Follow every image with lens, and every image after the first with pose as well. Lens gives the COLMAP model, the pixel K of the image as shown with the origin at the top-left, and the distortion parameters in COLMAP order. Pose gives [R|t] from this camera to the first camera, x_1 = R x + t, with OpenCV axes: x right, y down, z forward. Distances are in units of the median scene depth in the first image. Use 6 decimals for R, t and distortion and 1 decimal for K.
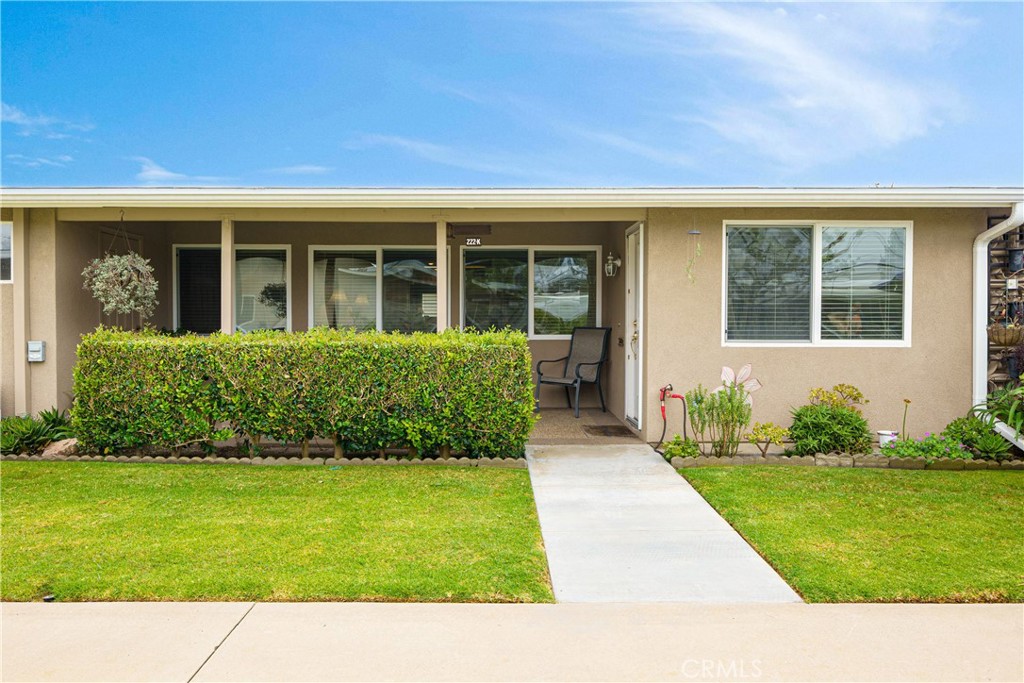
lens RADIAL K [[760.3, 0, 498.5], [0, 760.3, 338.1], [0, 0, 1]] dist [0.000478, 0.000832]
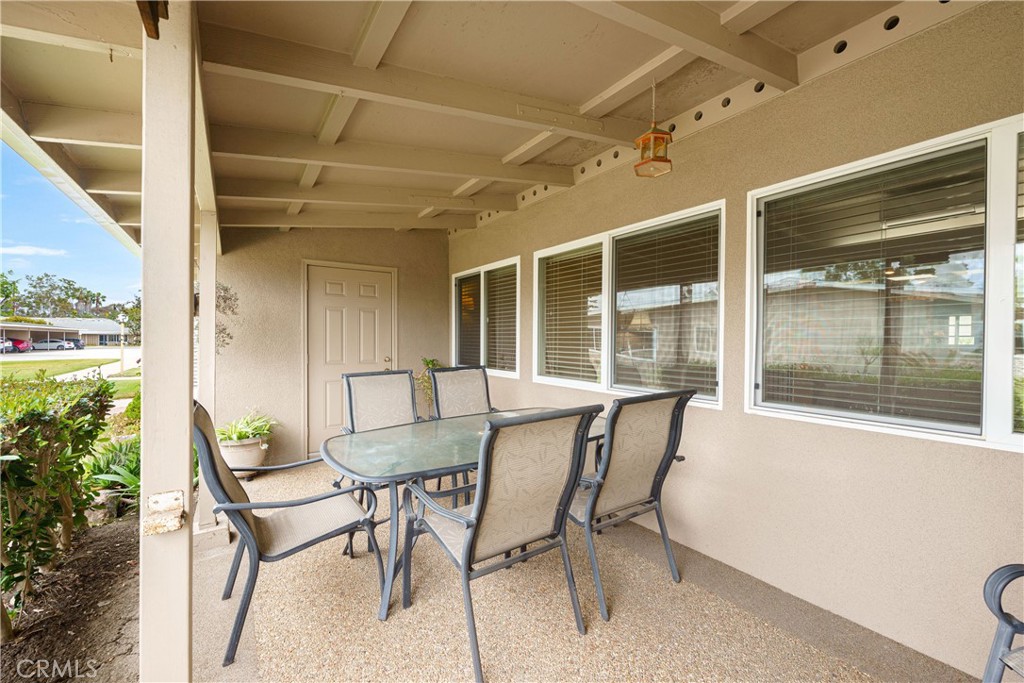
lens RADIAL K [[407.6, 0, 512.2], [0, 407.6, 347.1], [0, 0, 1]] dist [0.000016, 0.000224]
pose [[0.565976, 0.017875, -0.824228, 0.091049], [-0.027726, 0.999612, 0.002639, -0.044652], [0.823955, 0.021359, 0.566253, 1.076352]]
